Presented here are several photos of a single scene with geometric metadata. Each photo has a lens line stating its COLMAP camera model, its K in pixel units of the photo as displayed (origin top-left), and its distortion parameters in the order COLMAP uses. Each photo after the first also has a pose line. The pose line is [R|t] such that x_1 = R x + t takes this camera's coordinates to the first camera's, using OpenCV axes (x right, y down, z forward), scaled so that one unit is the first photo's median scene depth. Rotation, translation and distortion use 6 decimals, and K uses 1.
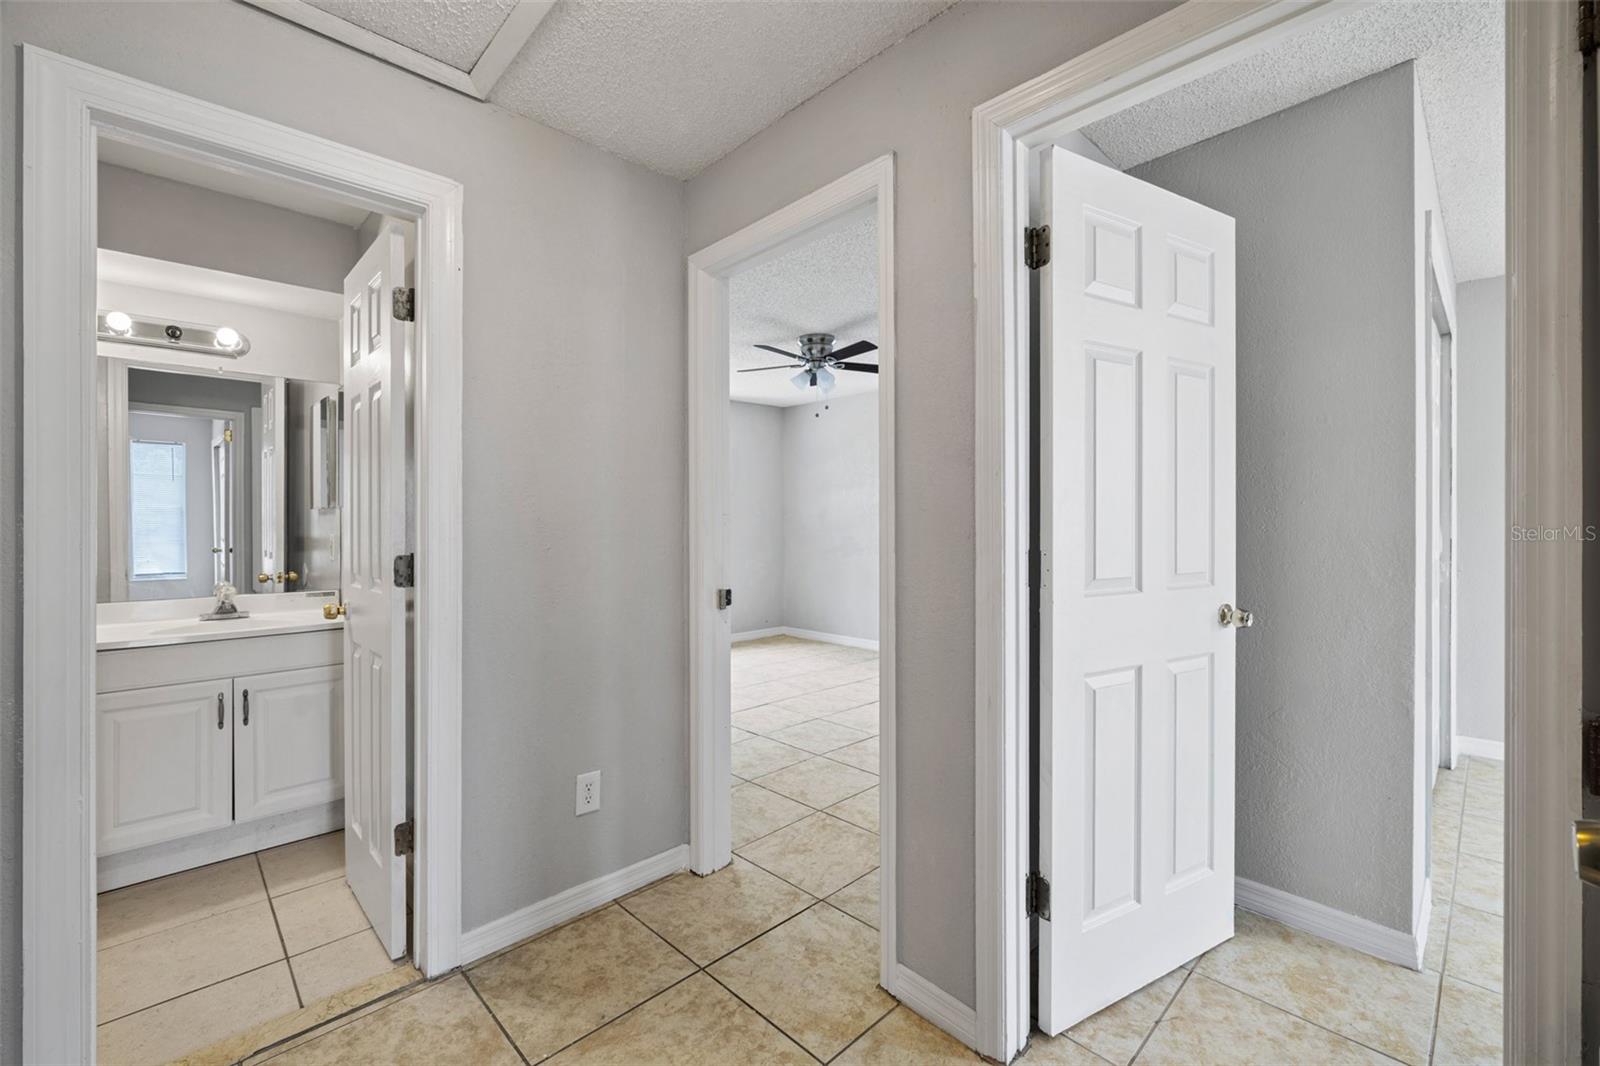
lens RADIAL K [[676.3, 0, 802.7], [0, 676.3, 525.0], [0, 0, 1]] dist [-0.000727, -0.000240]
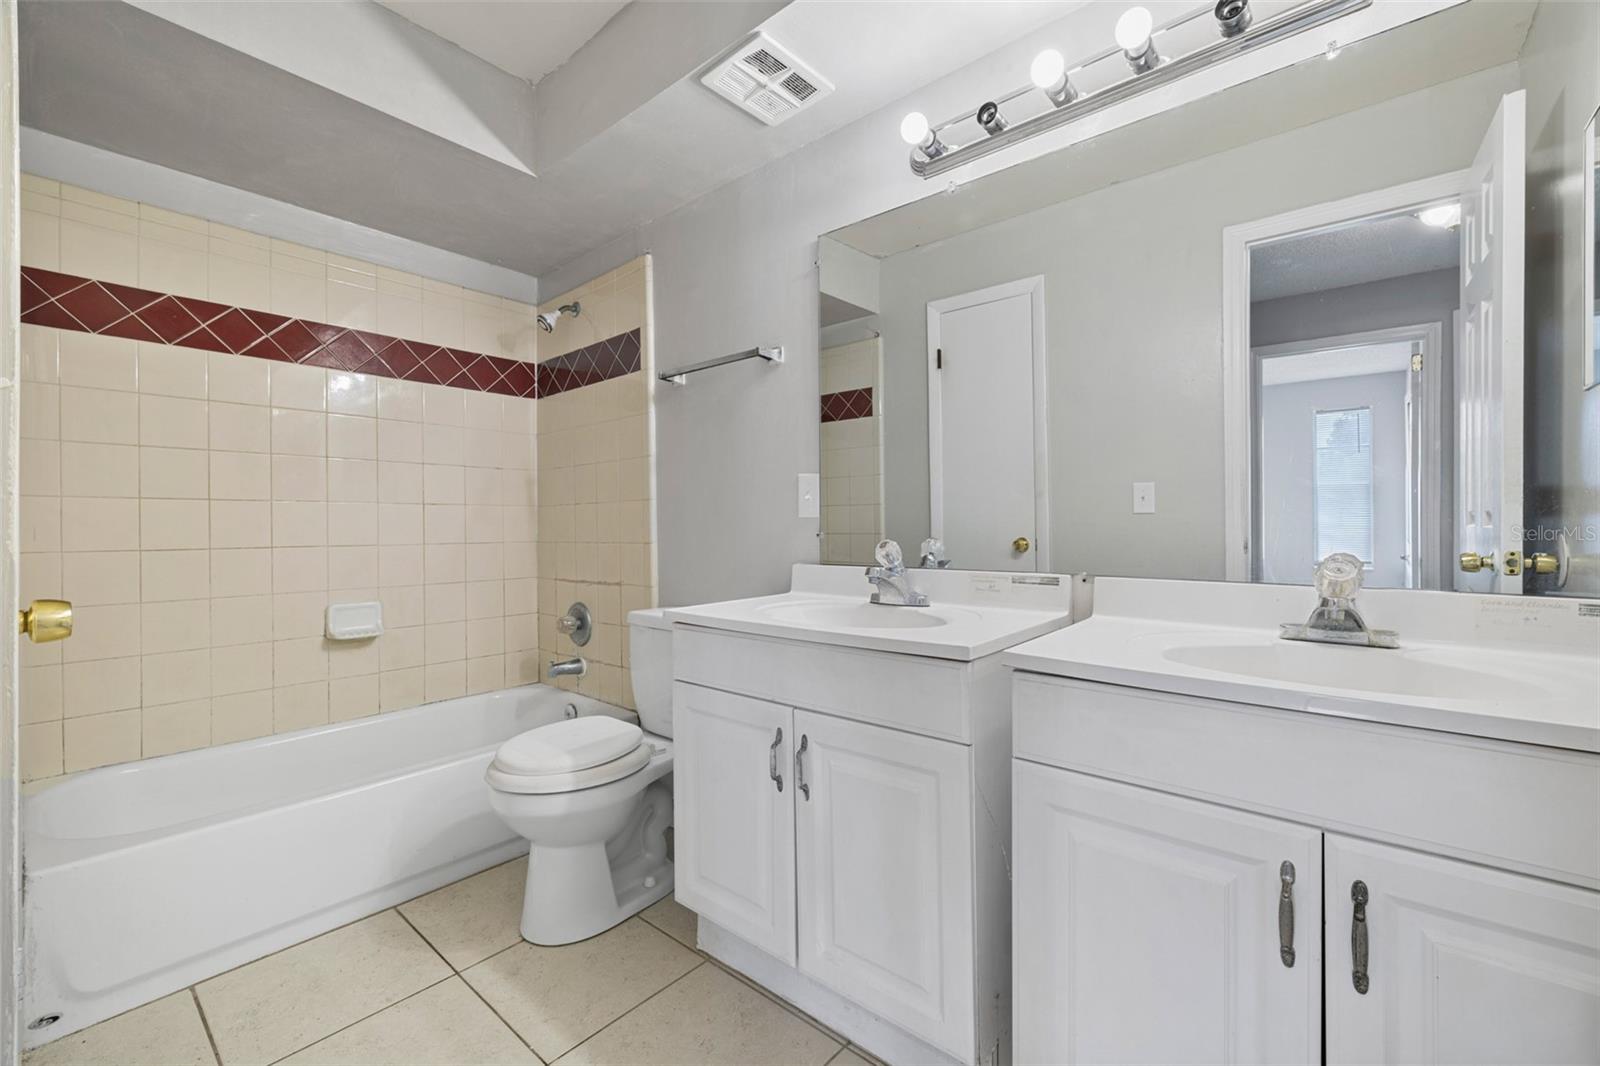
lens RADIAL K [[676.3, 0, 802.7], [0, 676.3, 525.0], [0, 0, 1]] dist [-0.000727, -0.000240]
pose [[0.087651, -0.000499, -0.996151, -0.537711], [0.002366, 0.999997, -0.000293, 0.076173], [0.996148, -0.002331, 0.087651, 0.720661]]
